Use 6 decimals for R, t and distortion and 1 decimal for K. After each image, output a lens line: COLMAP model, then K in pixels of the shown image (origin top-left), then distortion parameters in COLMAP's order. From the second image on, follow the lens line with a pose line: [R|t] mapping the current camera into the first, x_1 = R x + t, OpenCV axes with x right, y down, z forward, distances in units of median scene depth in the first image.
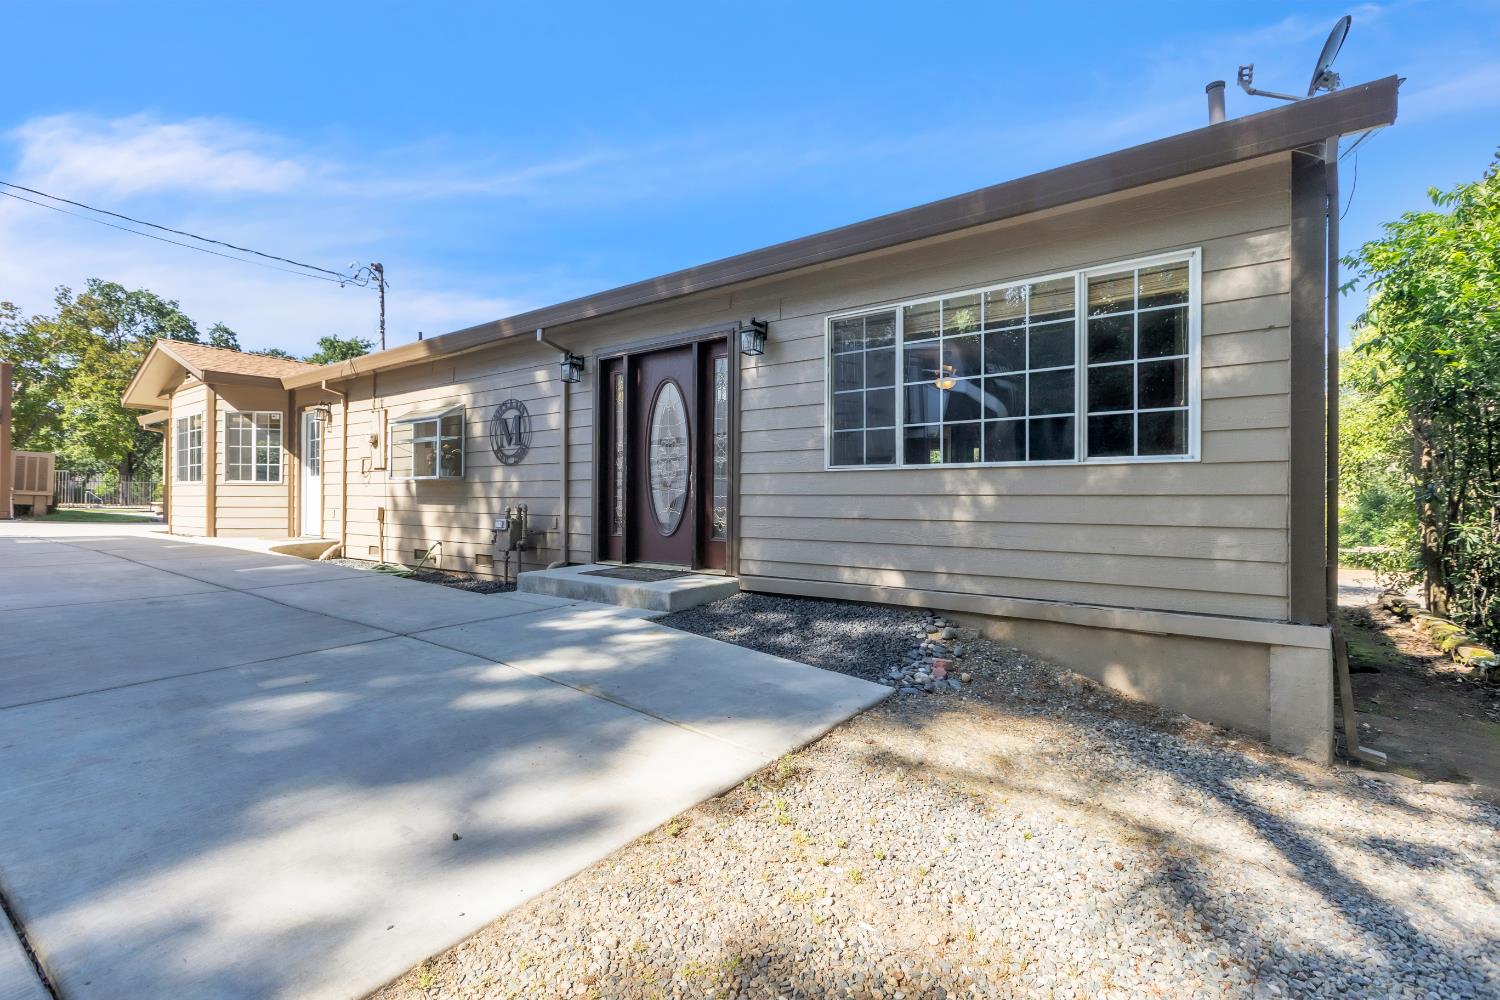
lens RADIAL K [[683.3, 0, 750.0], [0, 683.3, 500.0], [0, 0, 1]] dist [-0.004438, -0.000882]
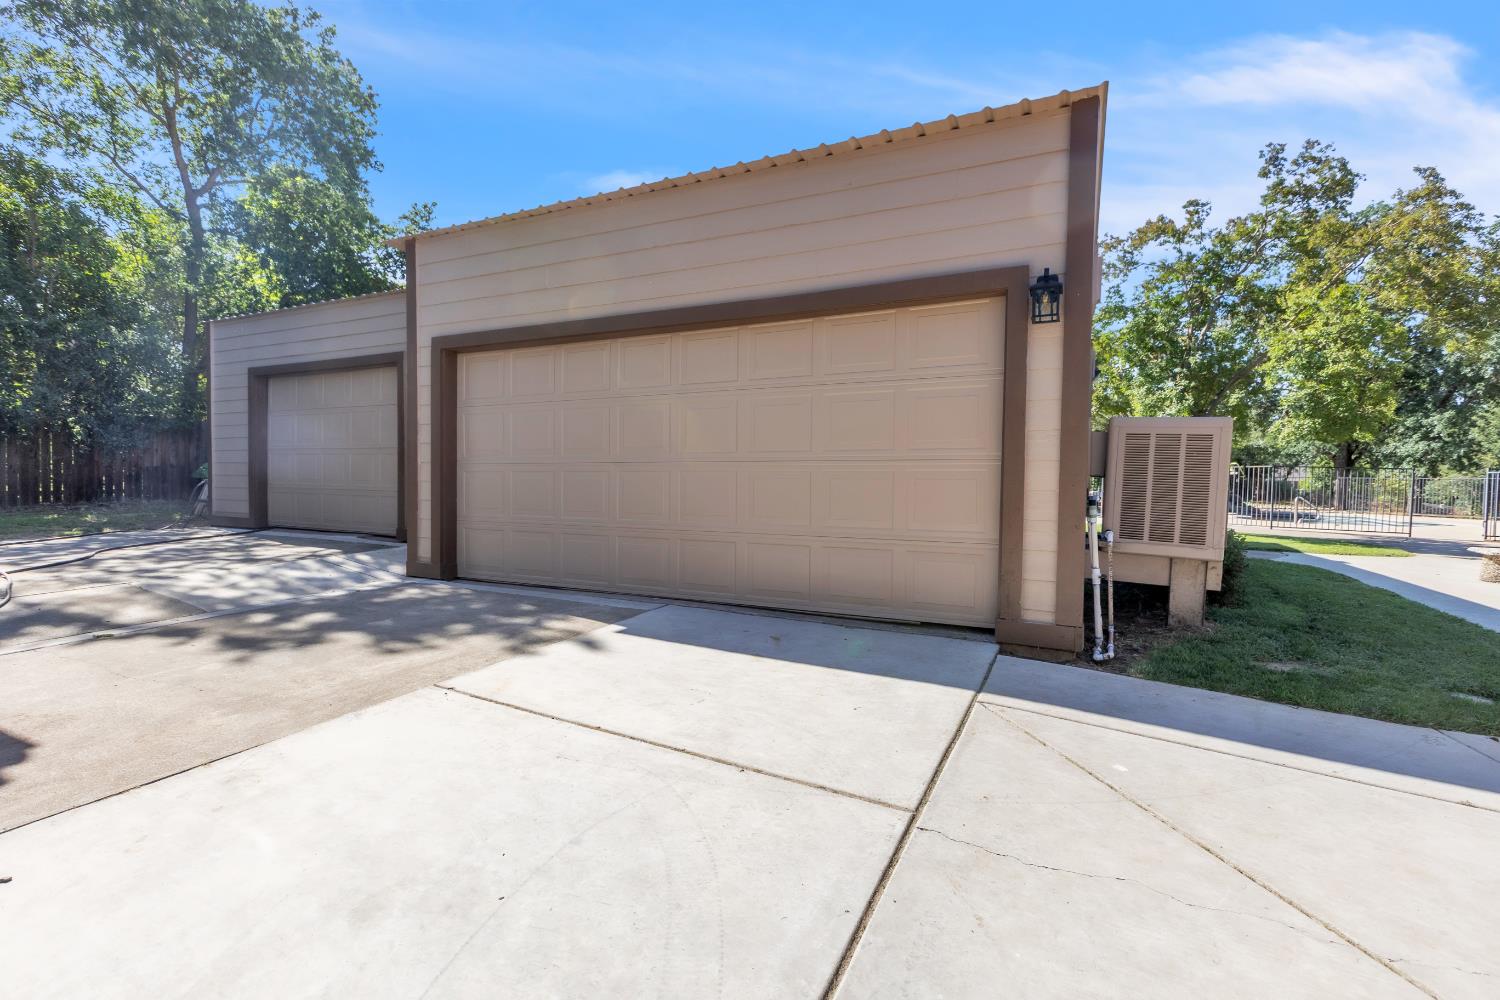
lens RADIAL K [[698.6, 0, 750.0], [0, 698.6, 500.0], [0, 0, 1]] dist [0.000284, 0.000216]
pose [[0.142138, 0.024846, -0.989535, -0.505019], [-0.008809, 0.999677, 0.023835, -0.026325], [0.989808, 0.005329, 0.142311, 0.503977]]
